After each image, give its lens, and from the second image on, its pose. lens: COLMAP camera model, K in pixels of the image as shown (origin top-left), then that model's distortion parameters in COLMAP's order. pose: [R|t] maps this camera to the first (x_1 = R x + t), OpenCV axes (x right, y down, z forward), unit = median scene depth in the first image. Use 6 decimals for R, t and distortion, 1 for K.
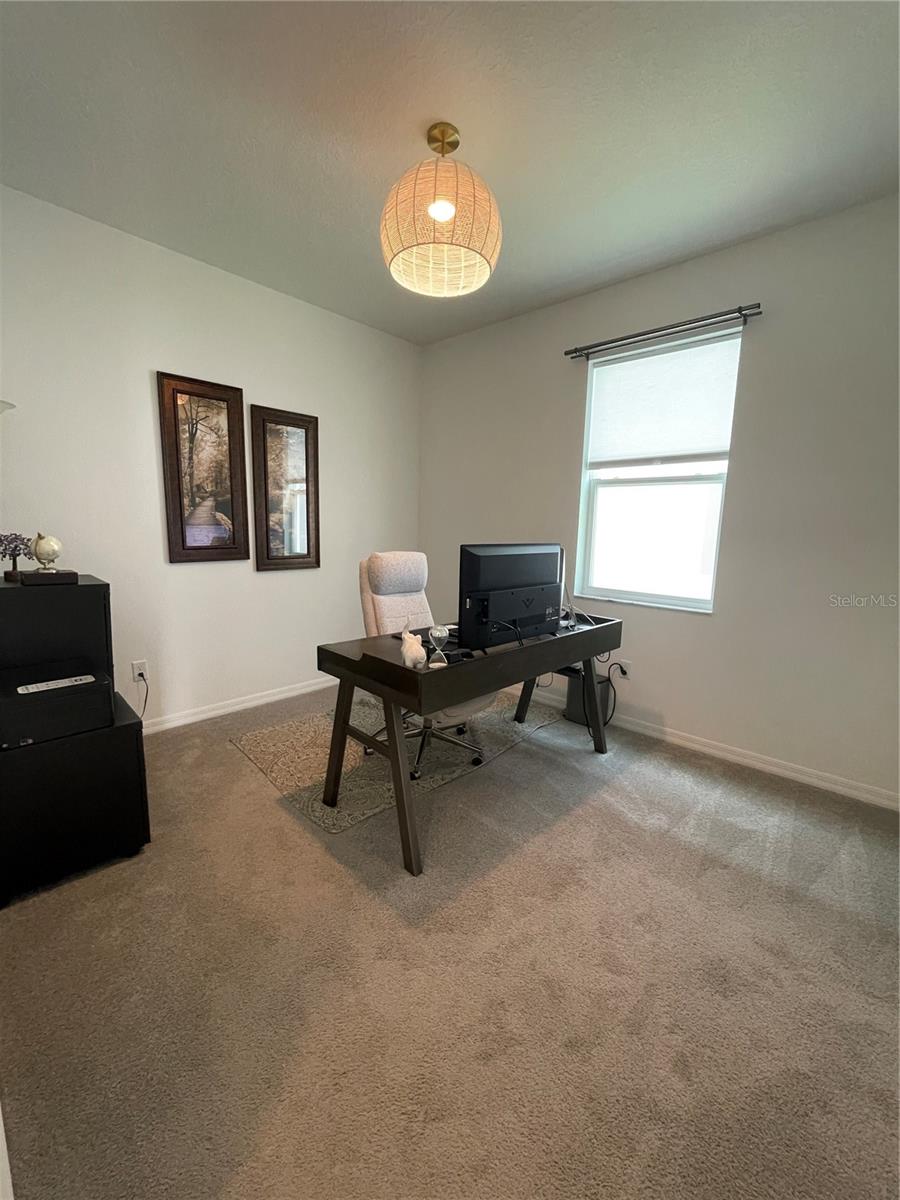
lens RADIAL K [[486.1, 0, 446.1], [0, 486.1, 598.9], [0, 0, 1]] dist [-0.002190, -0.000413]
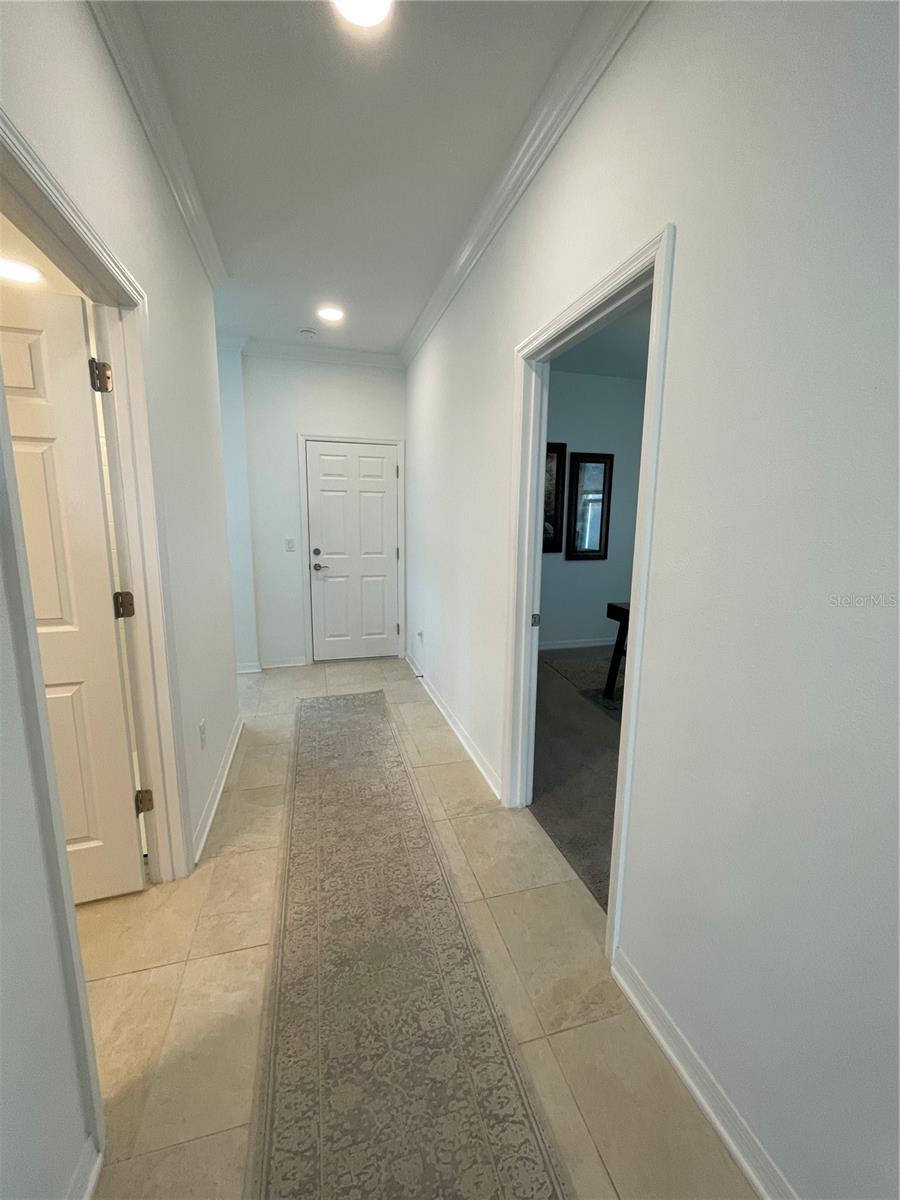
lens RADIAL K [[486.1, 0, 449.3], [0, 486.1, 597.1], [0, 0, 1]] dist [-0.002190, -0.000413]
pose [[0.857559, 0.070986, -0.509465, 0.084355], [-0.069053, 0.997354, 0.022733, 0.049674], [0.509730, 0.015685, 0.860191, -0.505162]]
